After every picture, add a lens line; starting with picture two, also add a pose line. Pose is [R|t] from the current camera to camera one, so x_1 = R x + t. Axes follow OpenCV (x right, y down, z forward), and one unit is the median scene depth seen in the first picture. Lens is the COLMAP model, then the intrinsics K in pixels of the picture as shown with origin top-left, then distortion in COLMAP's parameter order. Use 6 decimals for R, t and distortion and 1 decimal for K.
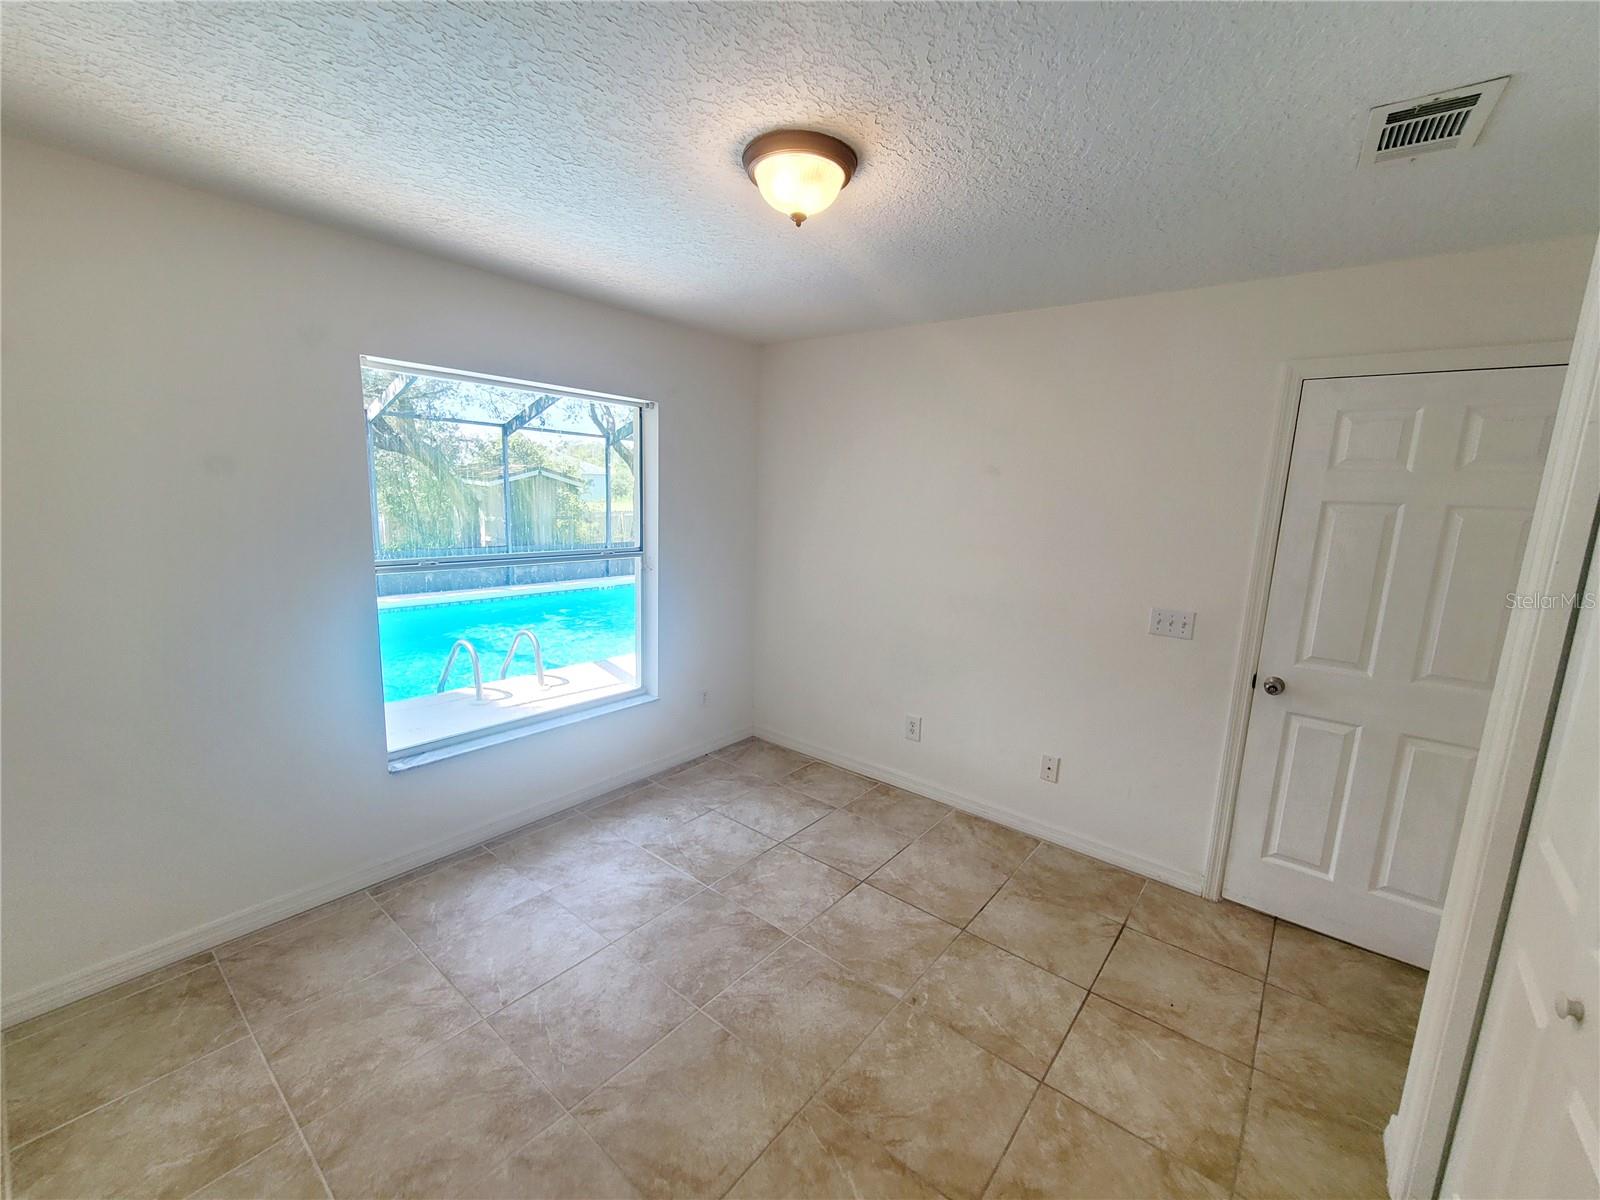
lens RADIAL K [[658.6, 0, 795.0], [0, 658.6, 604.1], [0, 0, 1]] dist [0.000954, -0.000117]
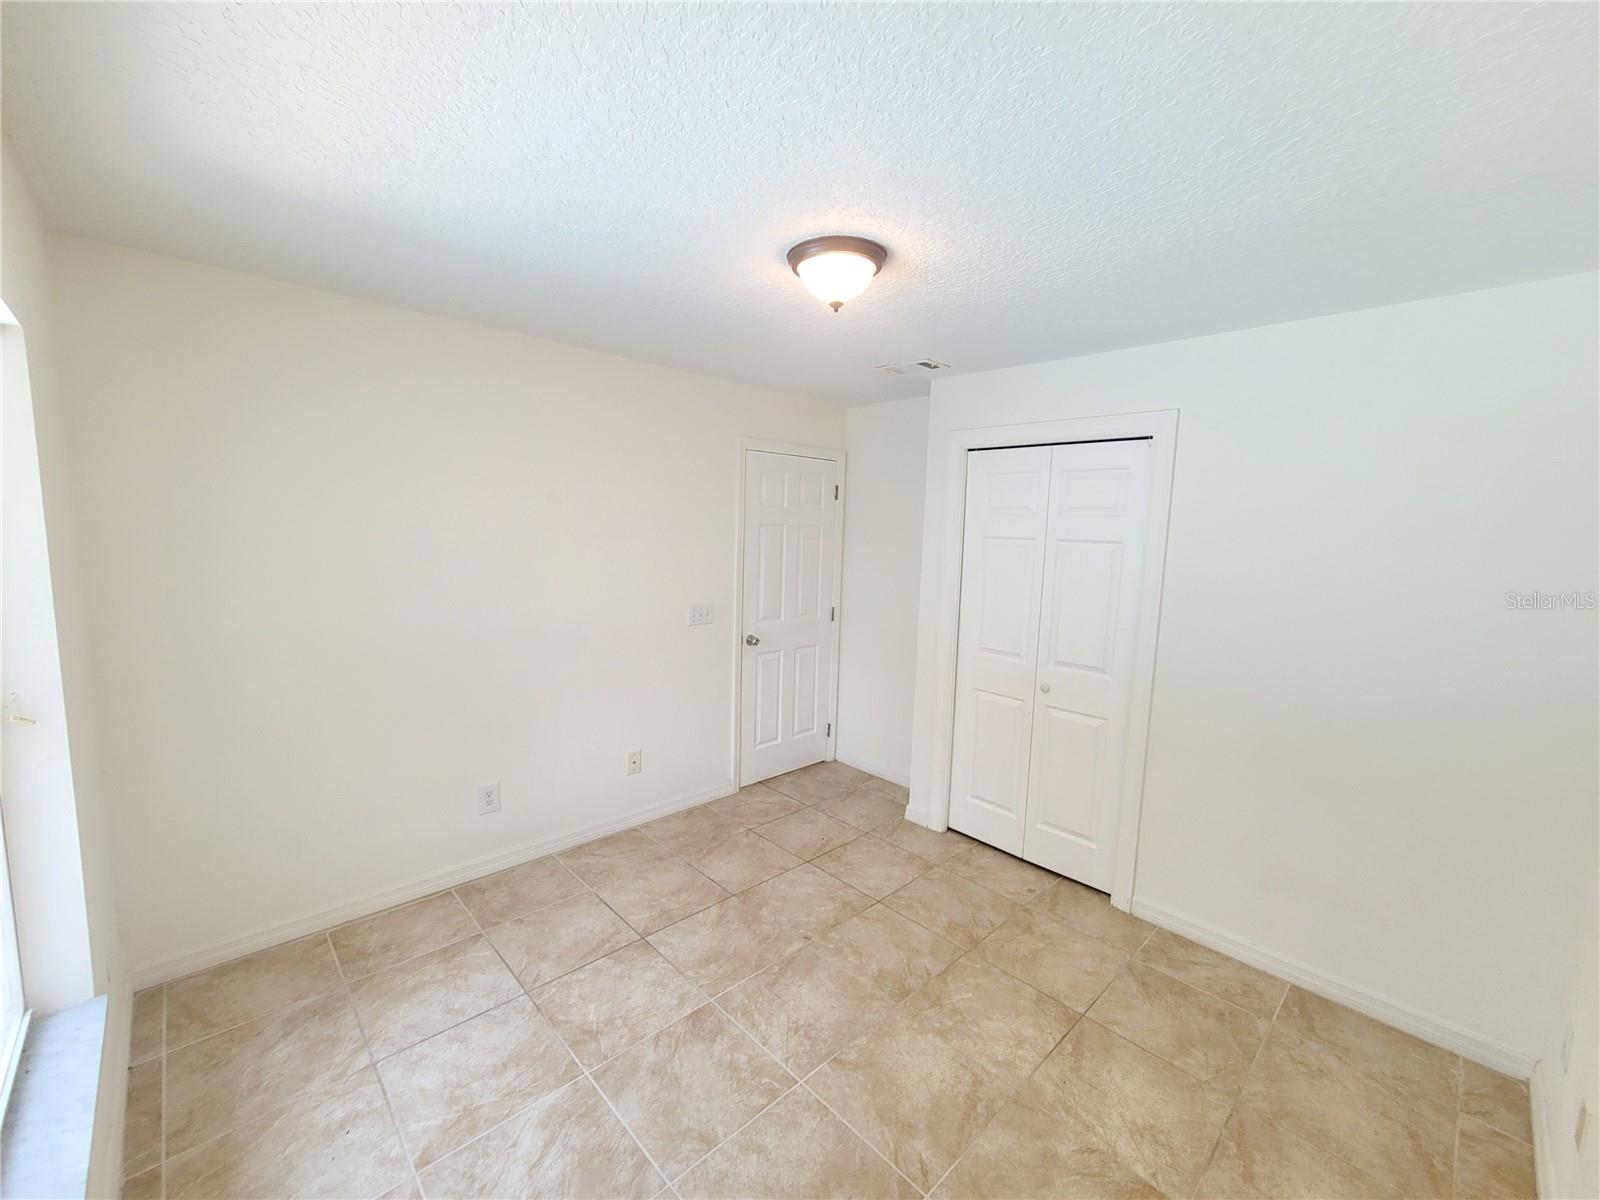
lens RADIAL K [[658.6, 0, 812.2], [0, 658.6, 601.6], [0, 0, 1]] dist [0.000954, -0.000117]
pose [[0.114541, -0.153774, 0.981445, -0.846408], [0.148141, 0.979544, 0.136188, -0.171088], [-0.982311, 0.129793, 0.134978, 0.662607]]
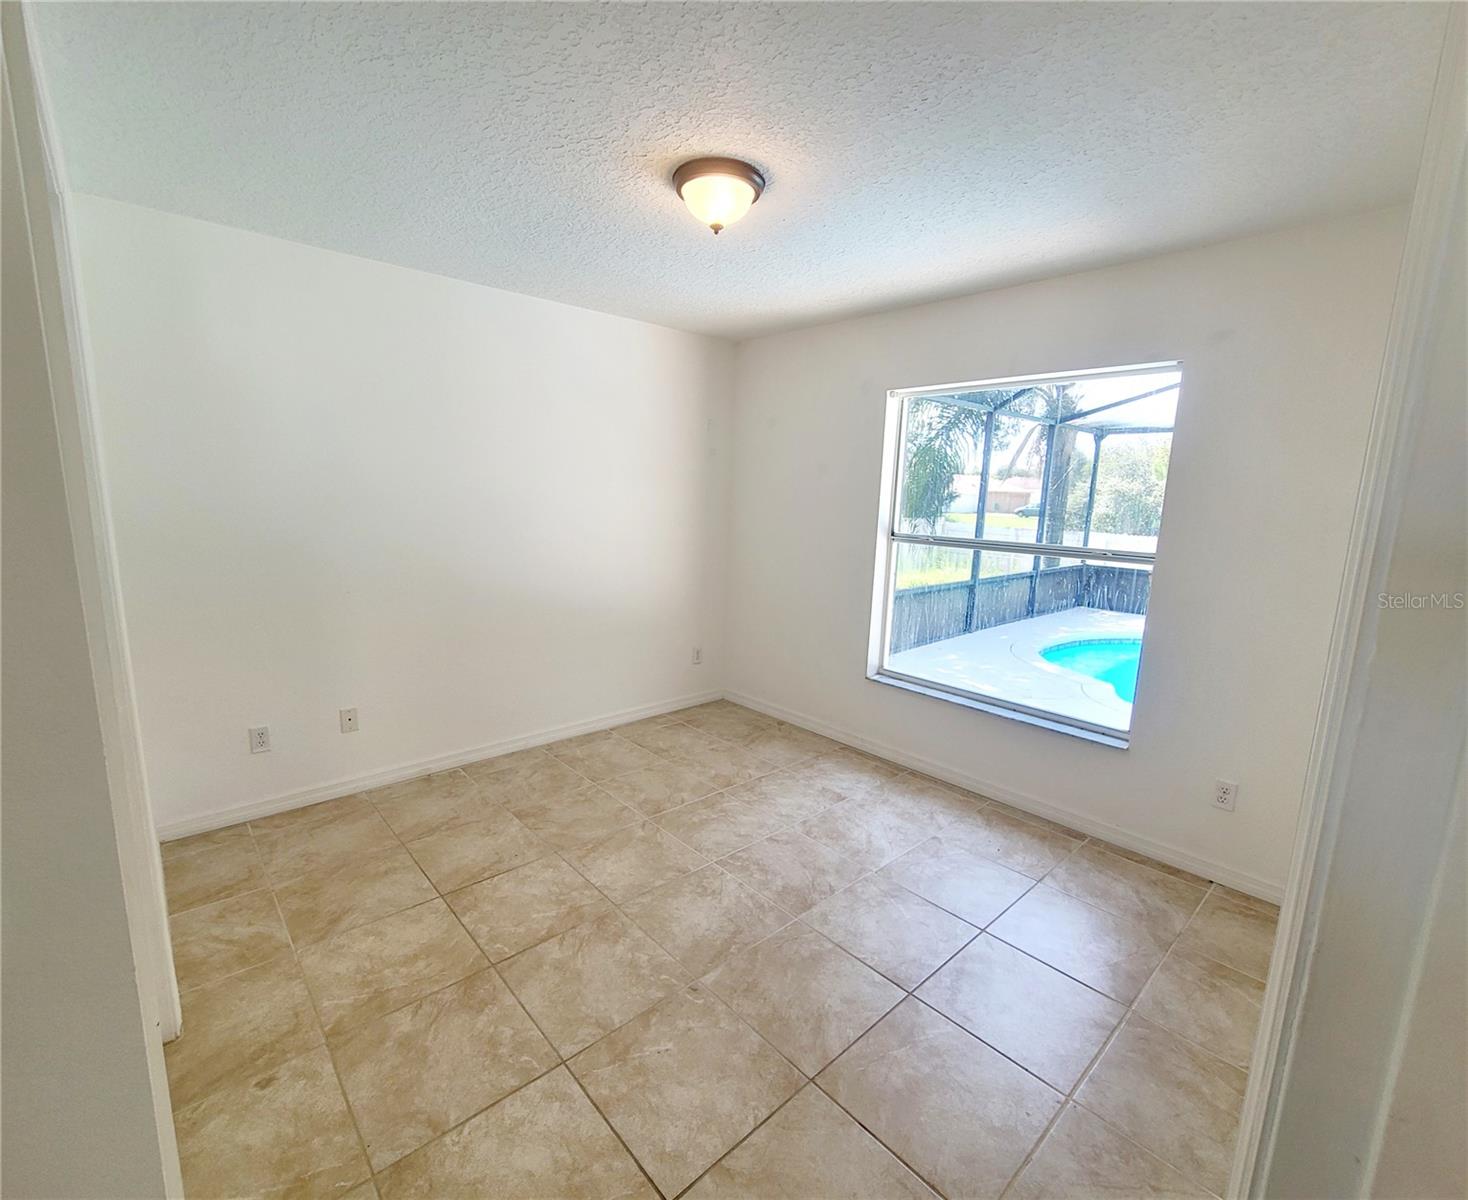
lens RADIAL K [[651.8, 0, 732.0], [0, 651.8, 615.8], [0, 0, 1]] dist [-0.001772, -0.000280]
pose [[-0.145649, 0.147415, -0.978292, 0.895268], [-0.203969, 0.963119, 0.175496, -0.073208], [0.968082, 0.225102, -0.110209, 0.927830]]
